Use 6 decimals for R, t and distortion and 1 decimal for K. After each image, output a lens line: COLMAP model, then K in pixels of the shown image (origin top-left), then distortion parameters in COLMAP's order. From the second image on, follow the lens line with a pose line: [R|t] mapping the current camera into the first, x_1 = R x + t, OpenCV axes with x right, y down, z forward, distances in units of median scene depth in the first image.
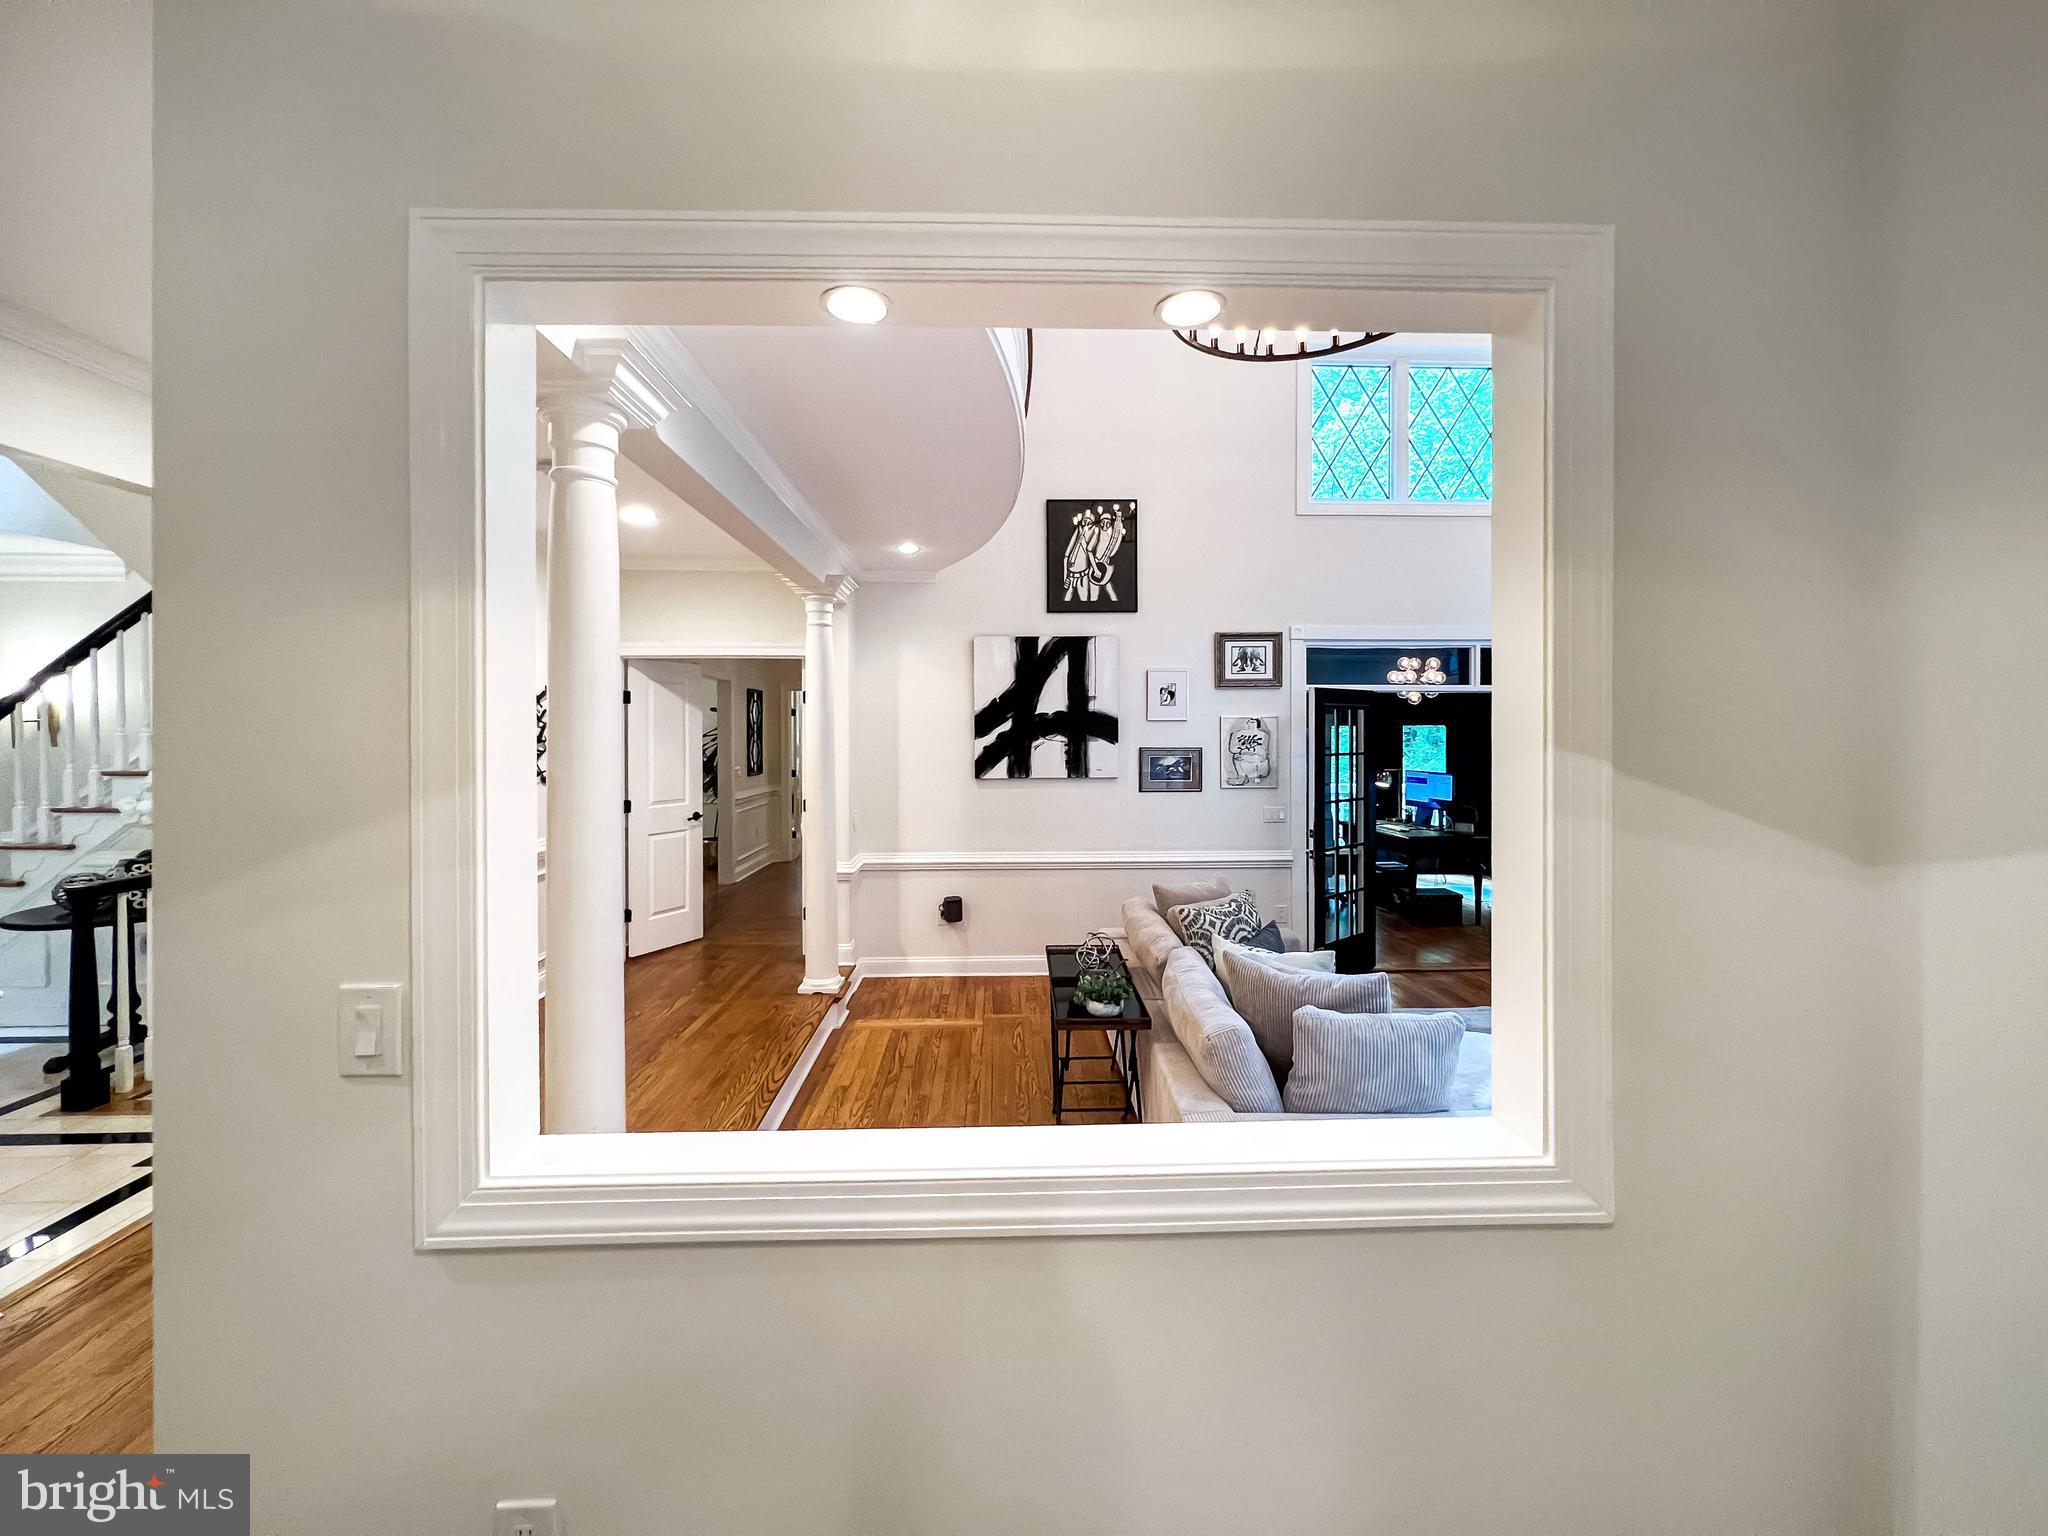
lens RADIAL K [[817.9, 0, 1013.9], [0, 817.9, 729.5], [0, 0, 1]] dist [-0.008067, 0.000606]
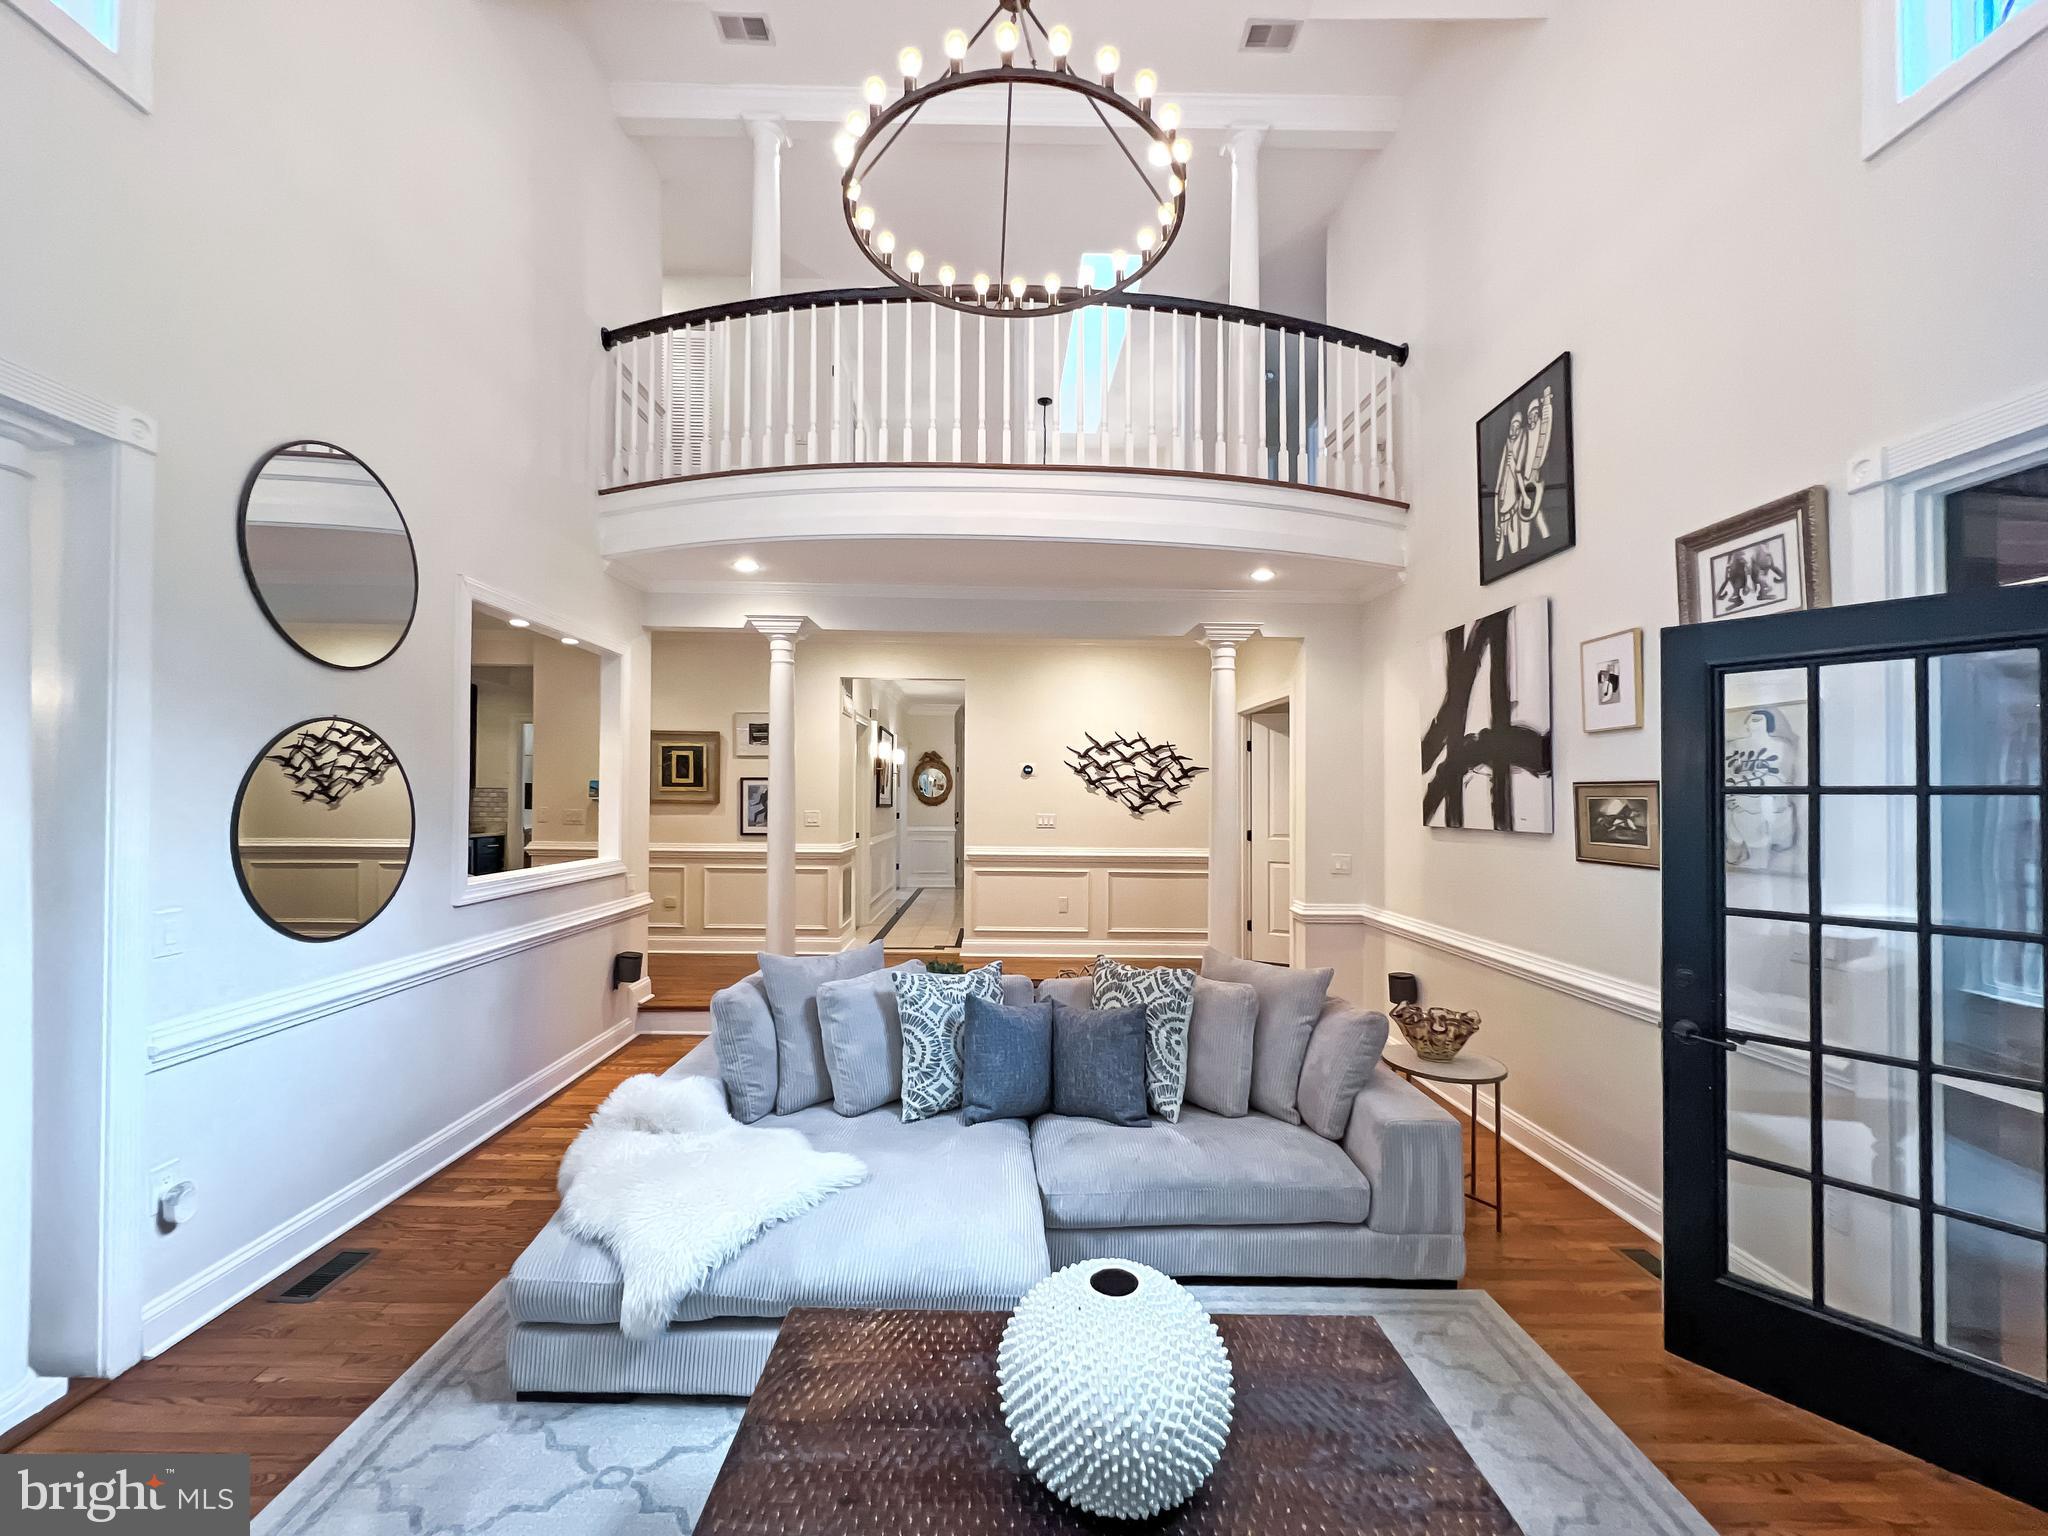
lens RADIAL K [[833.8, 0, 1014.3], [0, 833.8, 779.4], [0, 0, 1]] dist [-0.002073, 0.000777]
pose [[0.011484, -0.018438, -0.999764, 0.725760], [-0.016693, 0.999687, -0.018628, 0.037266], [0.999795, 0.016903, 0.011173, 0.607602]]
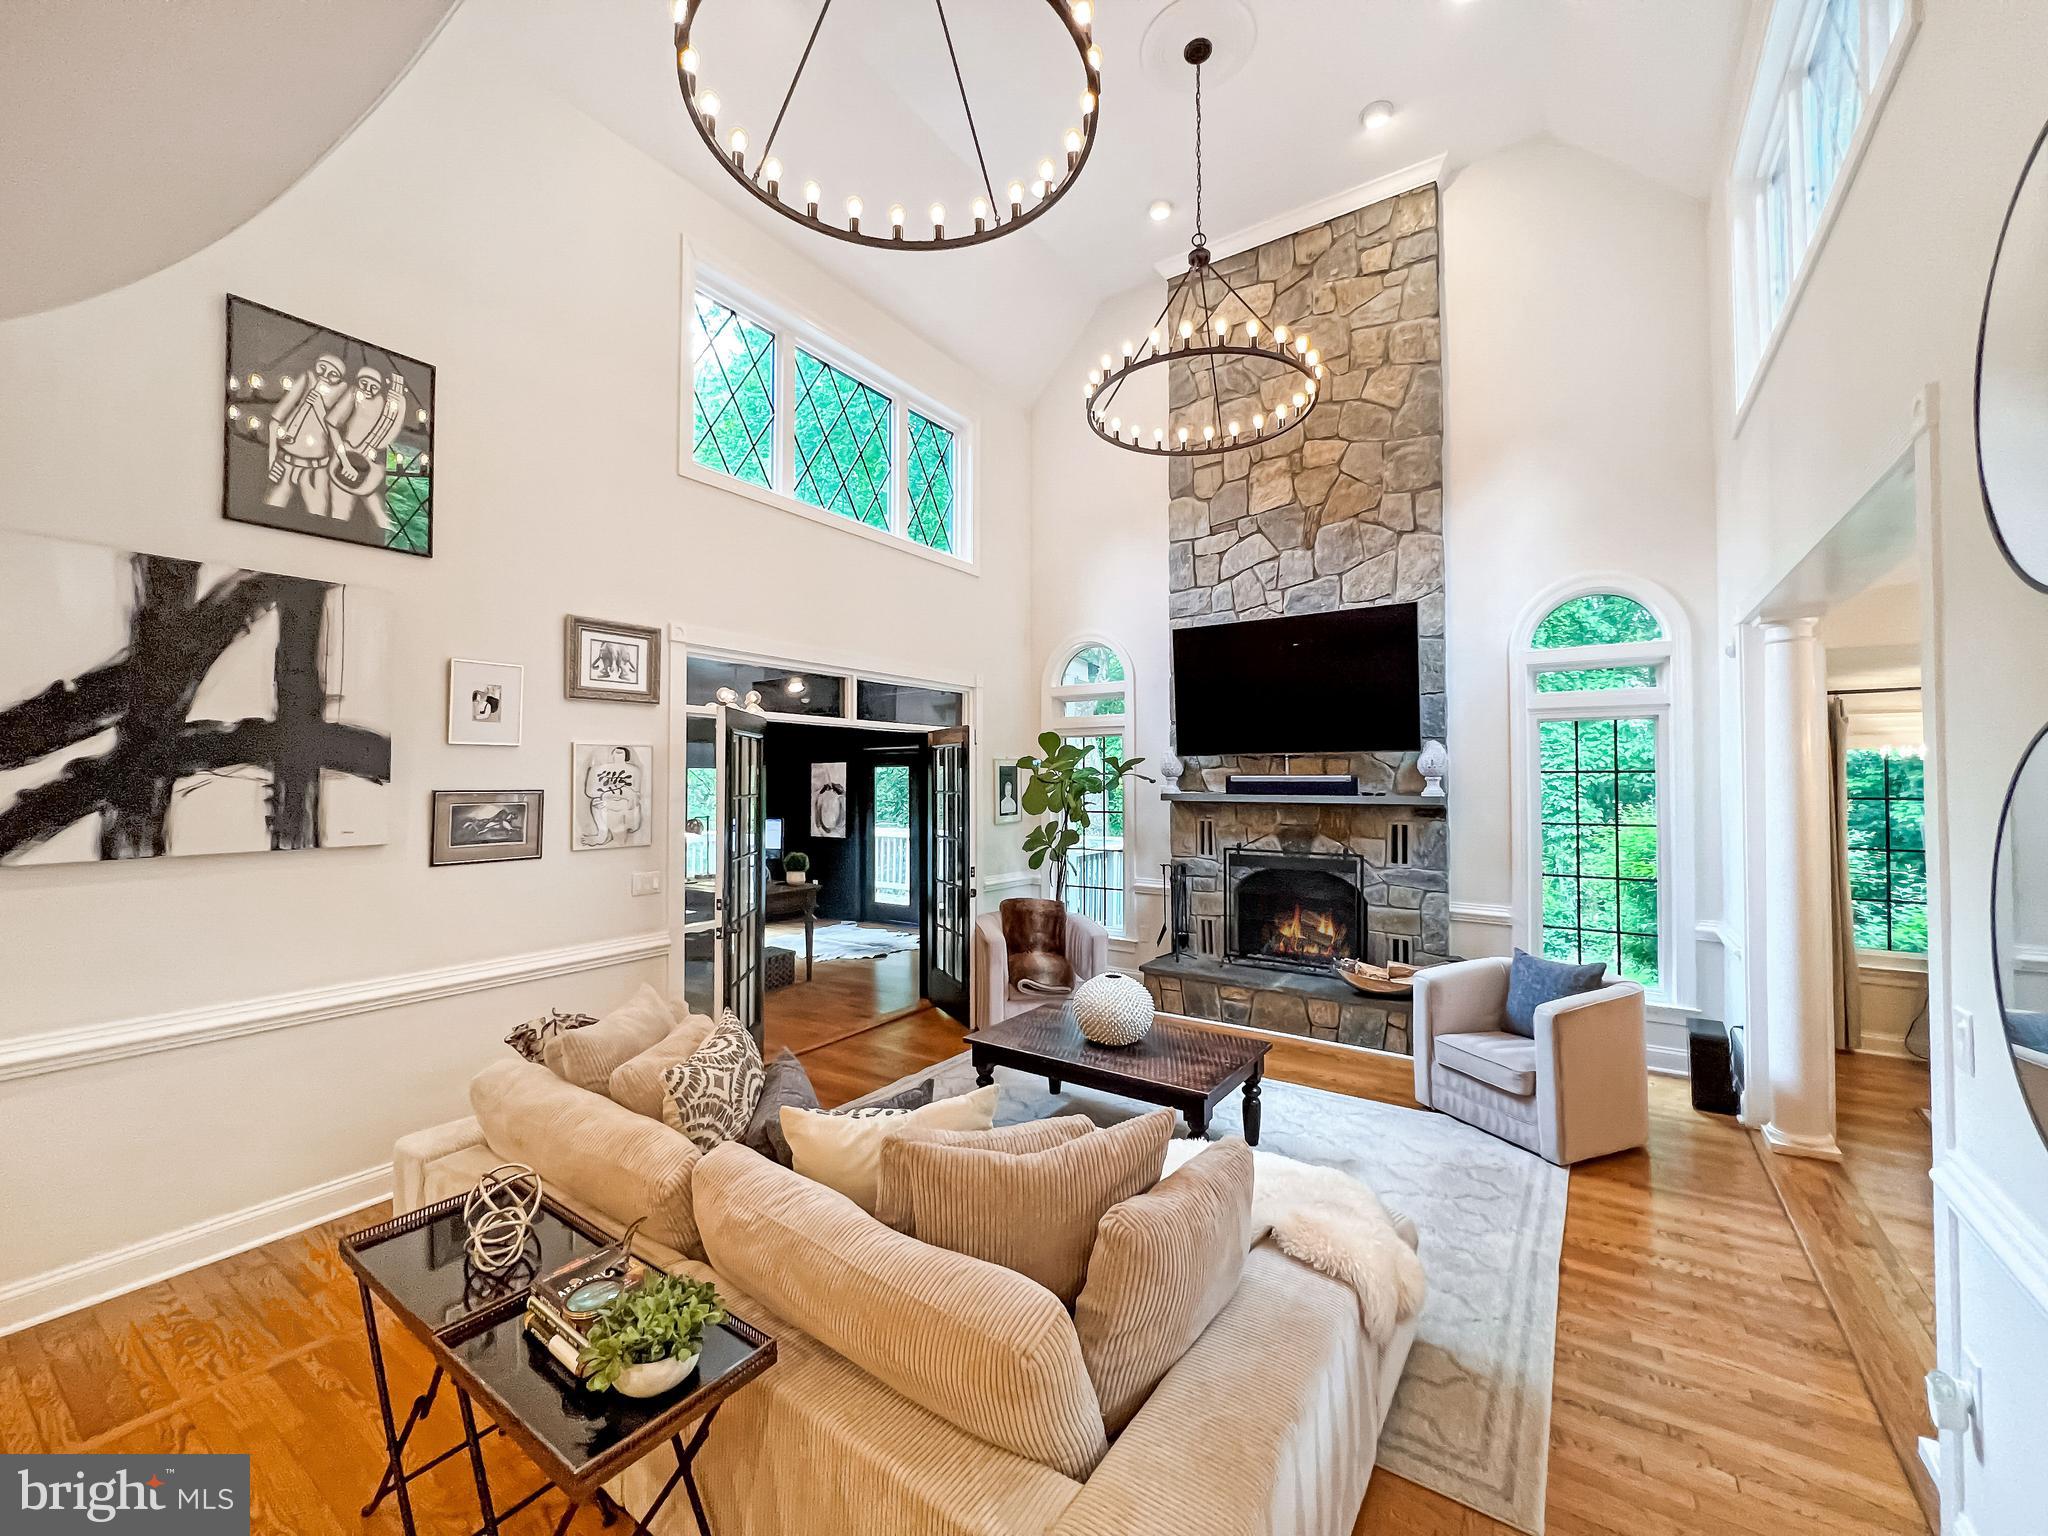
lens RADIAL K [[817.9, 0, 1000.8], [0, 817.9, 762.7], [0, 0, 1]] dist [-0.008067, 0.000606]
pose [[0.589571, 0.019366, 0.807484, -0.076014], [-0.000137, 0.999715, -0.023876, 0.016463], [-0.807717, 0.013966, 0.589406, 0.331366]]
